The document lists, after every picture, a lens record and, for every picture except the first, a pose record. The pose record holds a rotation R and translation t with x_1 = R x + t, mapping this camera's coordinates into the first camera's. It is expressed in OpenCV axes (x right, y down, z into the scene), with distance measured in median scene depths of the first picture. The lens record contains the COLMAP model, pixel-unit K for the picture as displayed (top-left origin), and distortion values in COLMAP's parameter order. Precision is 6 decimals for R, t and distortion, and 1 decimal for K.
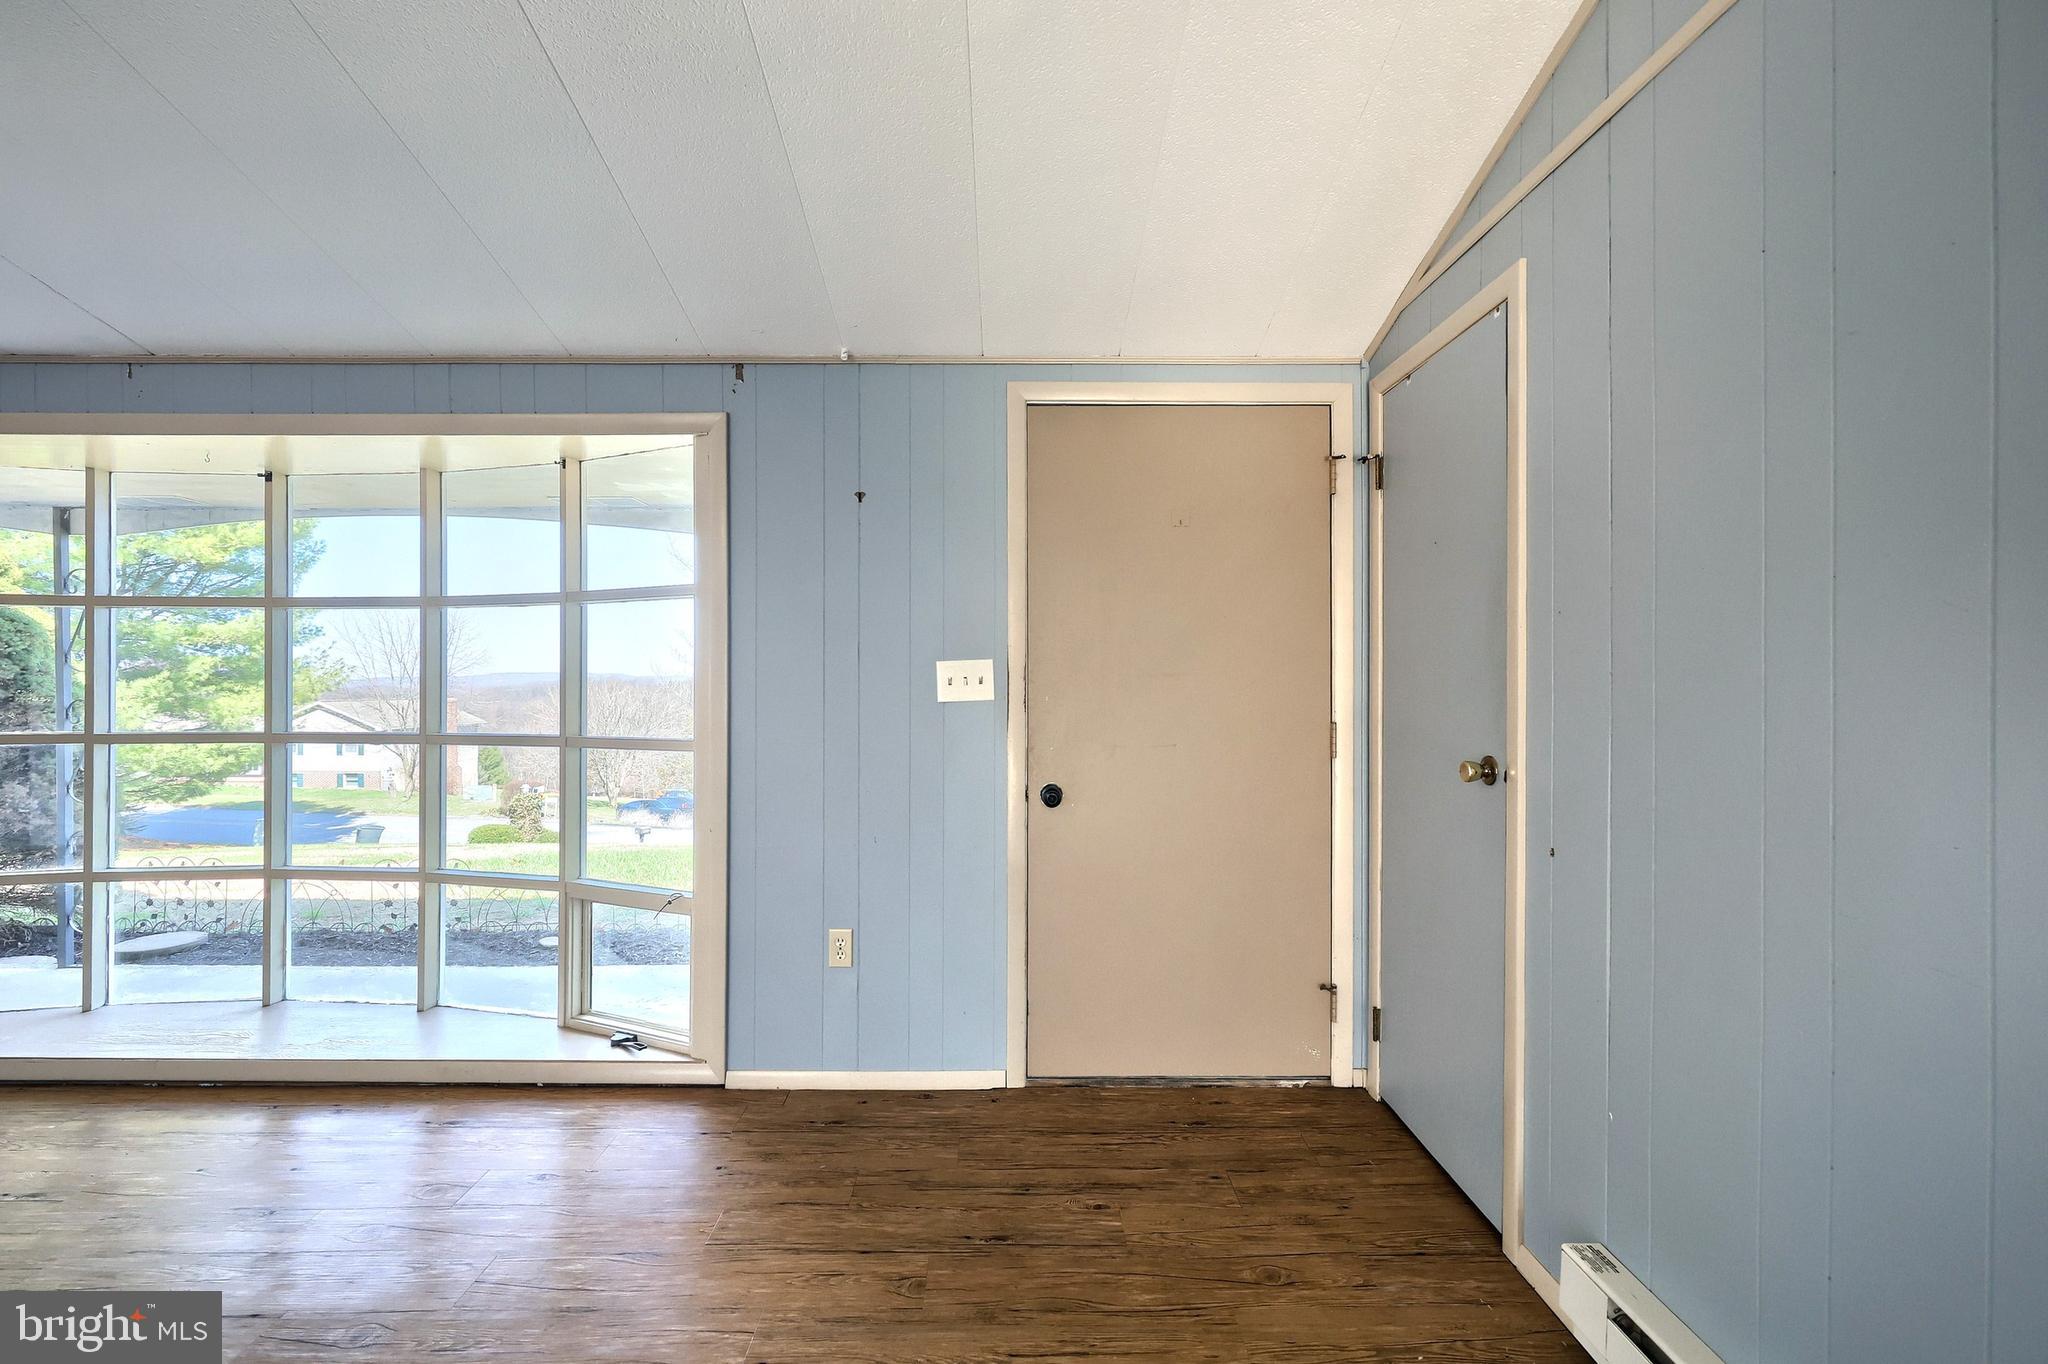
lens RADIAL K [[848.7, 0, 1016.5], [0, 848.7, 684.0], [0, 0, 1]] dist [-0.000629, 0.000082]
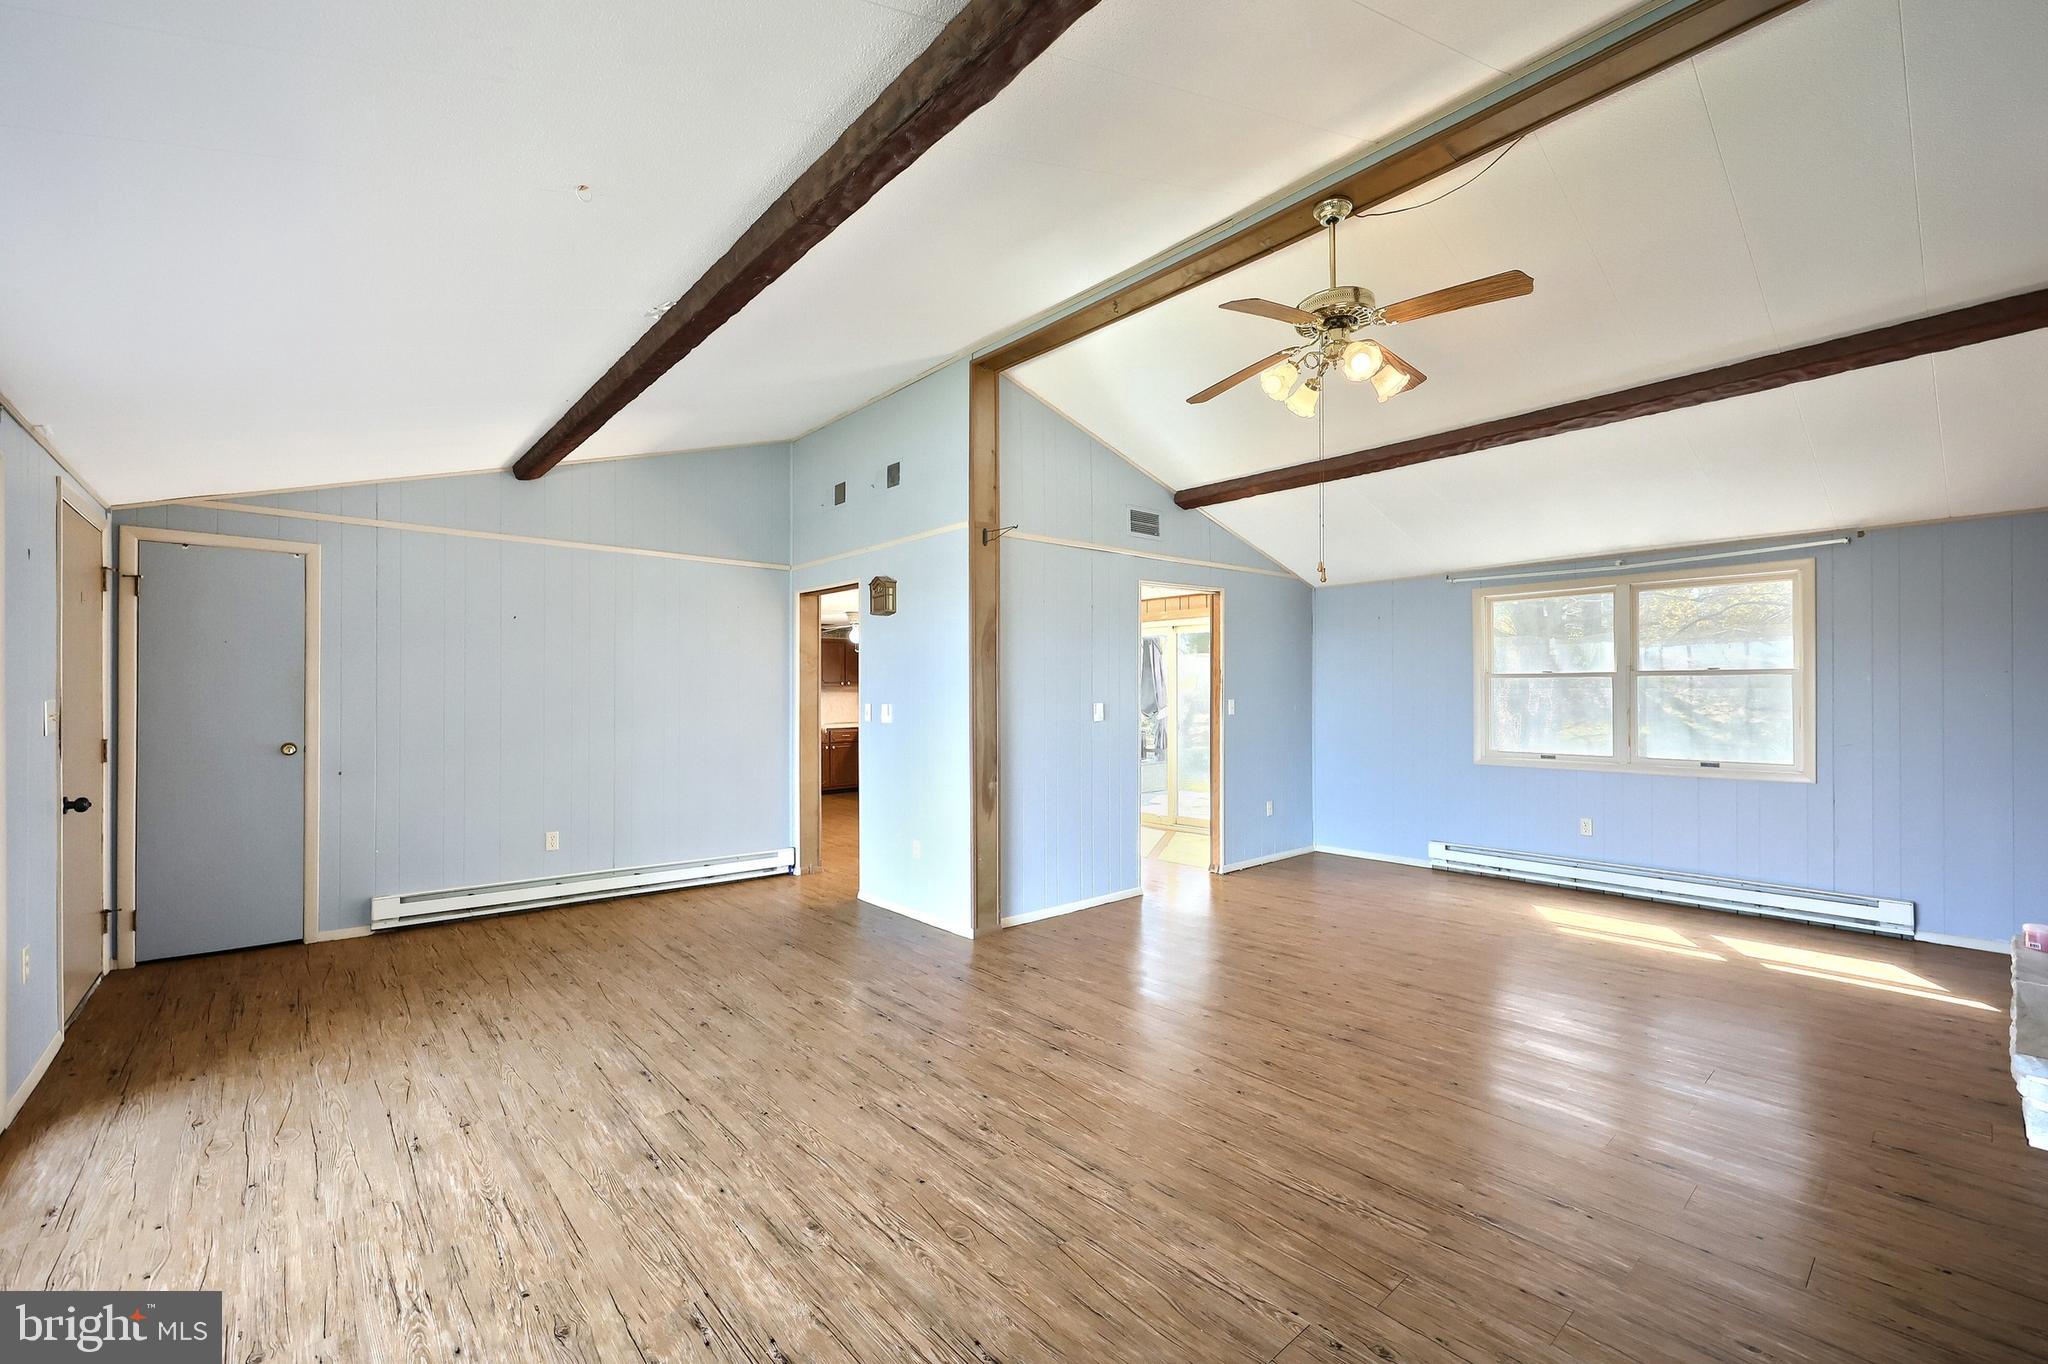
lens RADIAL K [[848.7, 0, 1016.5], [0, 848.7, 684.0], [0, 0, 1]] dist [-0.000629, 0.000082]
pose [[-0.650510, 0.007705, 0.759458, -1.866503], [0.007768, 0.999964, -0.003492, -0.036334], [-0.759458, 0.003628, -0.650547, 0.736954]]
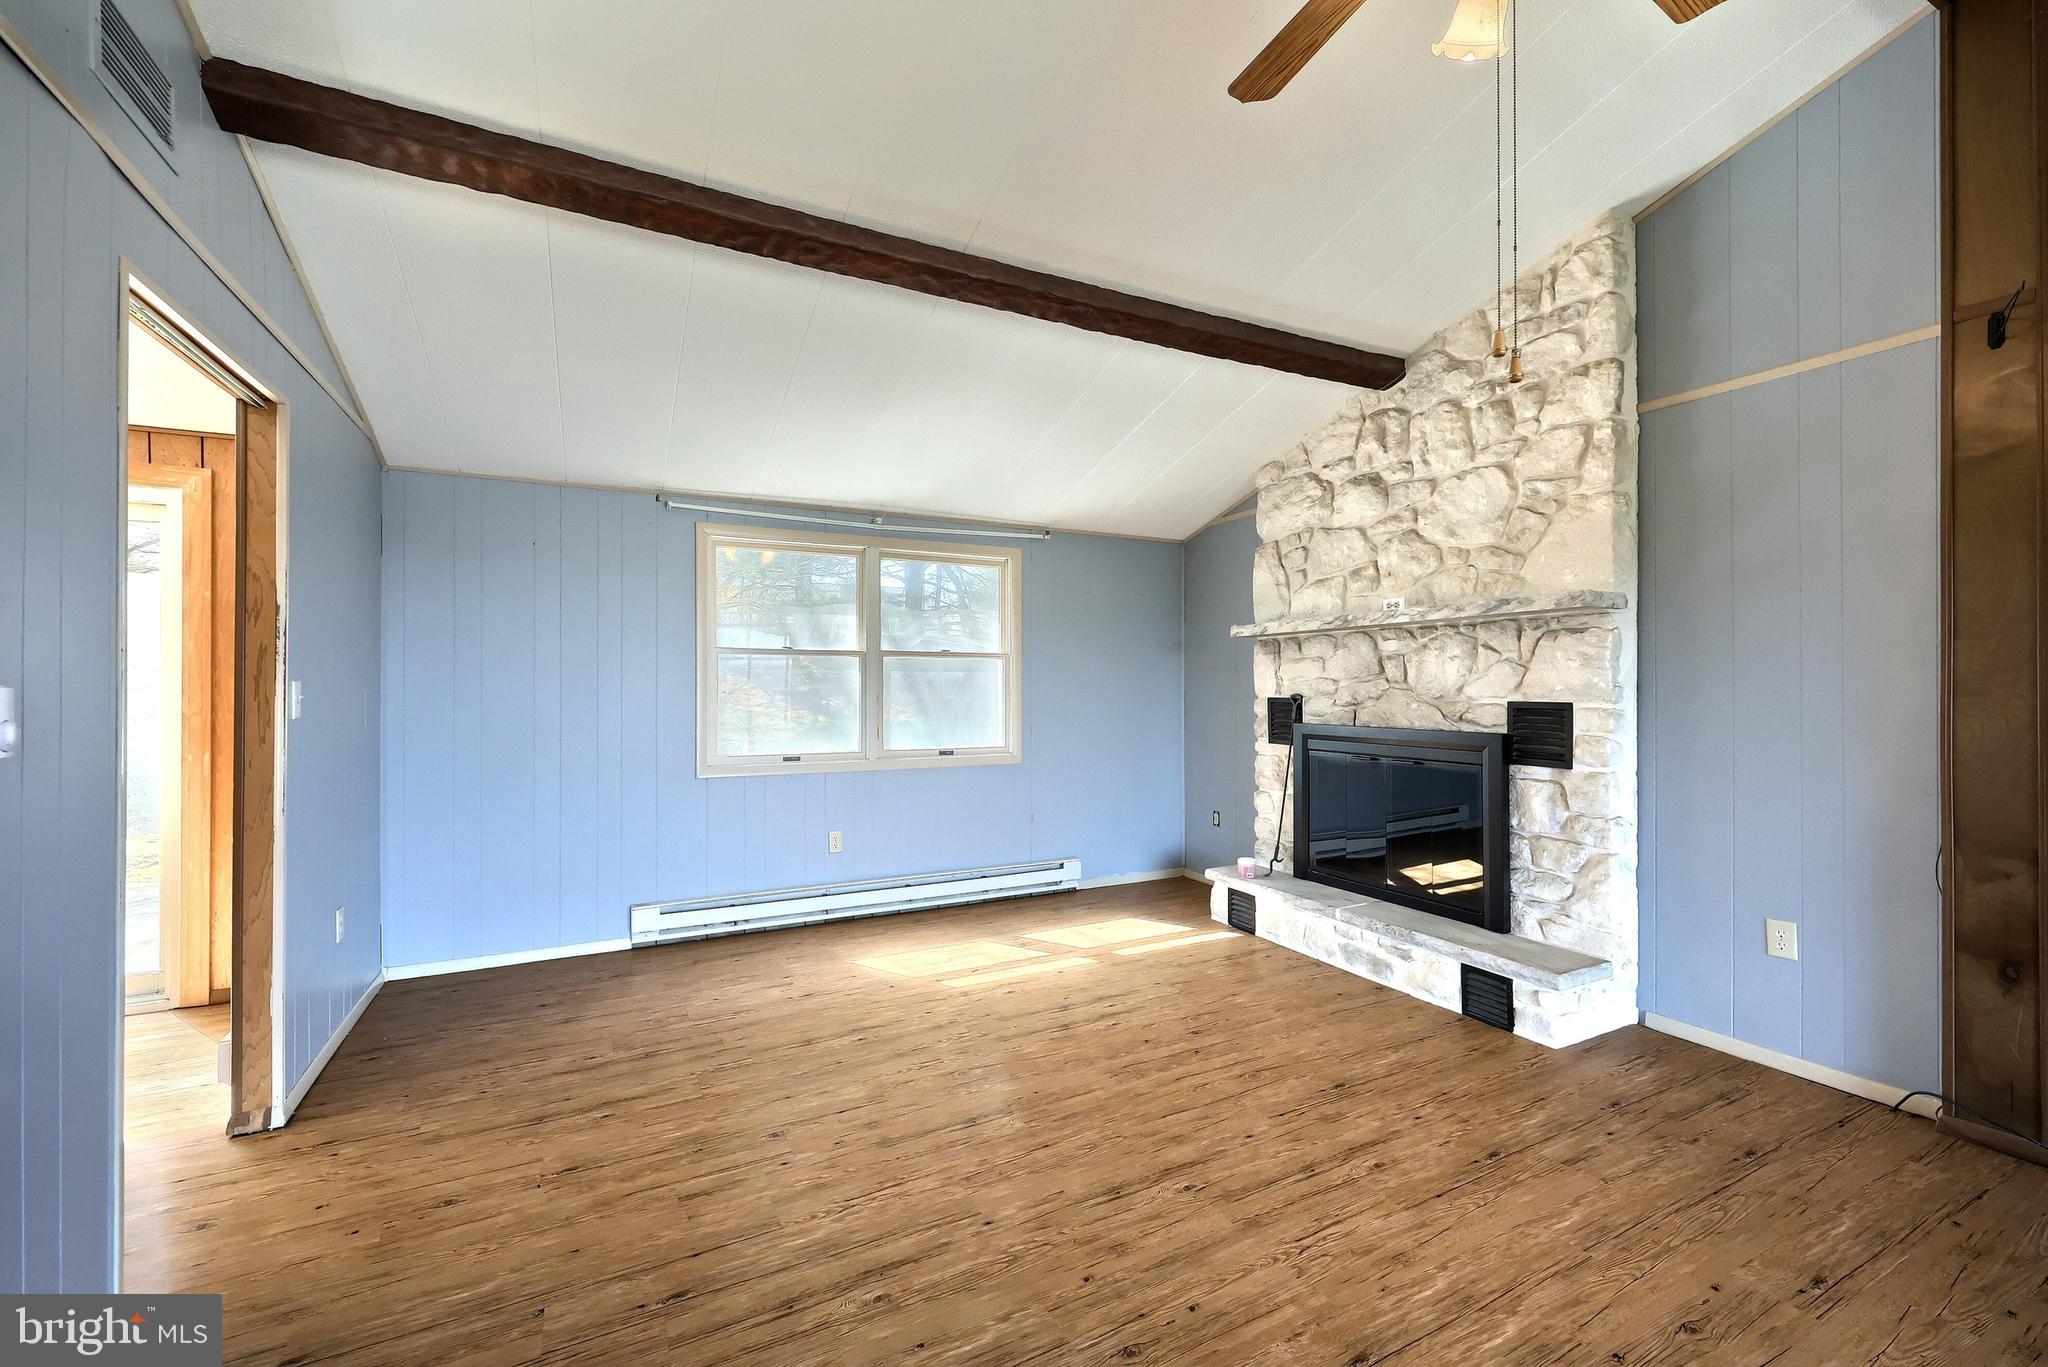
lens RADIAL K [[832.5, 0, 1015.1], [0, 832.5, 683.6], [0, 0, 1]] dist [0.001471, 0.000222]
pose [[-0.892529, -0.004661, -0.450966, -0.715612], [-0.006874, 0.999971, 0.003269, -0.000587], [0.450938, 0.006018, -0.892535, -0.086396]]
